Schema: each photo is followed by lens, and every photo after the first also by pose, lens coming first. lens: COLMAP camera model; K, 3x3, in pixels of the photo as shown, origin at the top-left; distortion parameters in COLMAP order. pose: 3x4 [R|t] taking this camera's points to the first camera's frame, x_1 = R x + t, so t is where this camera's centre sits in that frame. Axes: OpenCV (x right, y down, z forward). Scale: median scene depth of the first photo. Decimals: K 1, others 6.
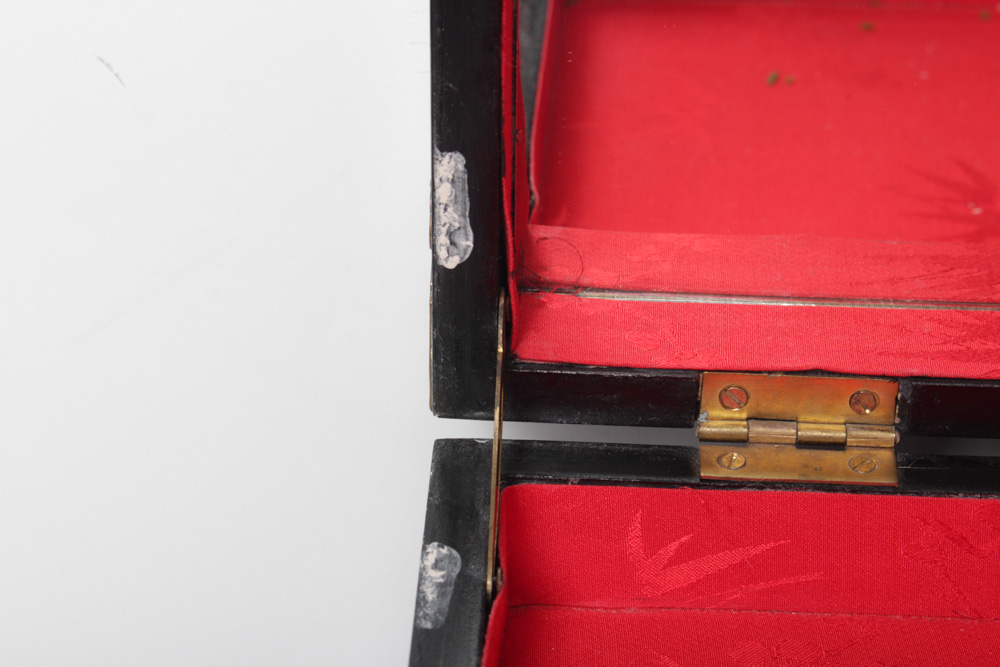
lens RADIAL K [[2484.2, 0, 501.6], [0, 2484.2, 333.3], [0, 0, 1]] dist [0.064313, 0.000000]
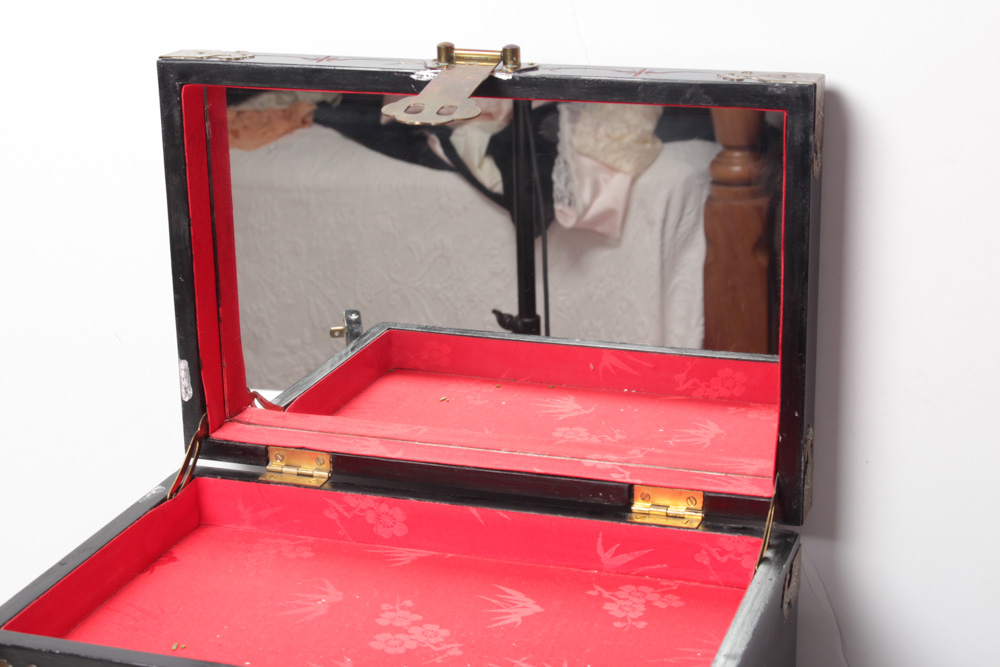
lens RADIAL K [[1938.7, 0, 480.7], [0, 1938.7, 348.0], [0, 0, 1]] dist [0.051980, 0.000000]
pose [[0.960714, 0.063478, -0.270183, 0.927750], [-0.128214, 0.964897, -0.229206, 0.394071], [0.246149, 0.254843, 0.935129, -1.099636]]
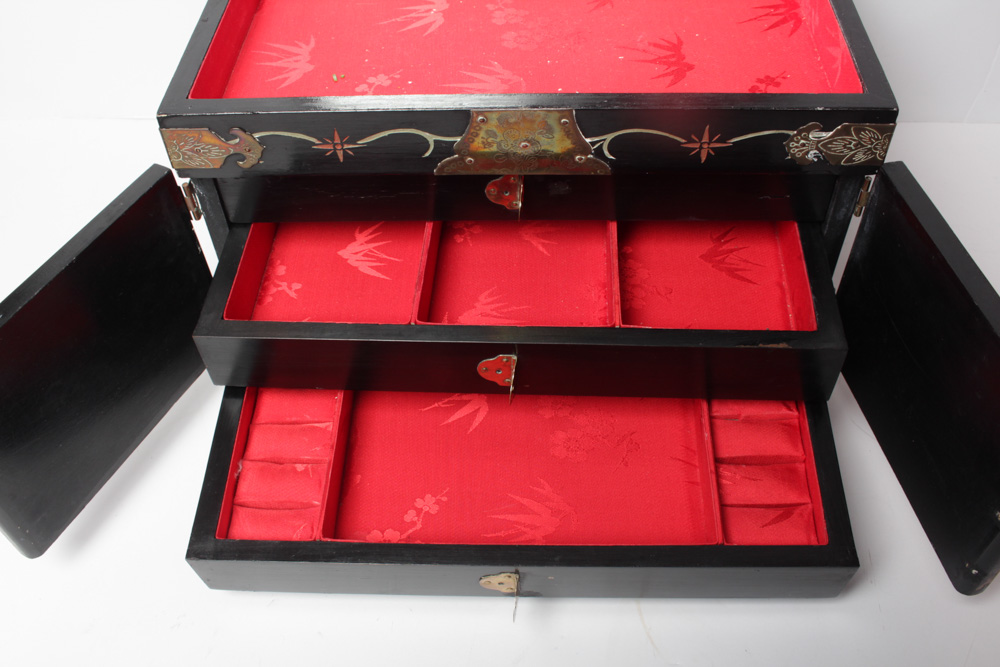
lens RADIAL K [[950.5, 0, 494.2], [0, 950.5, 328.0], [0, 0, 1]] dist [-0.109914, 0.000000]
pose [[0.998973, -0.040955, -0.019370, 0.300187], [0.044746, 0.958842, 0.280393, 0.254790], [0.007090, -0.280972, 0.959690, -0.344072]]
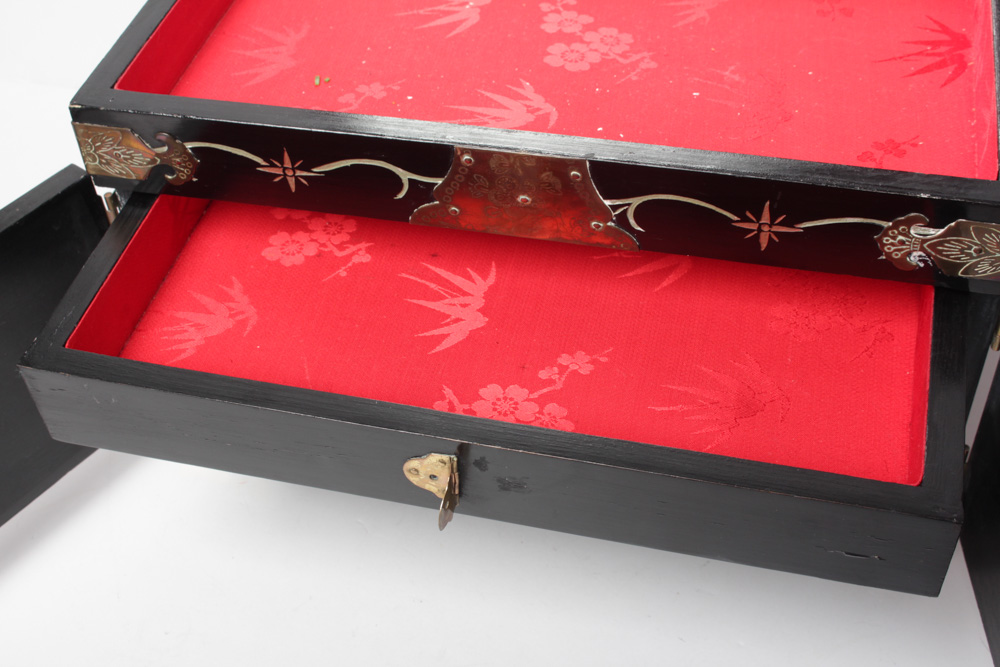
lens RADIAL K [[1354.7, 0, 500.7], [0, 1354.7, 329.4], [0, 0, 1]] dist [-0.065789, 0.000000]
pose [[0.982902, 0.088918, -0.161236, 0.475943], [-0.052752, 0.974949, 0.216084, 0.222444], [0.176410, -0.203884, 0.962970, -0.387790]]
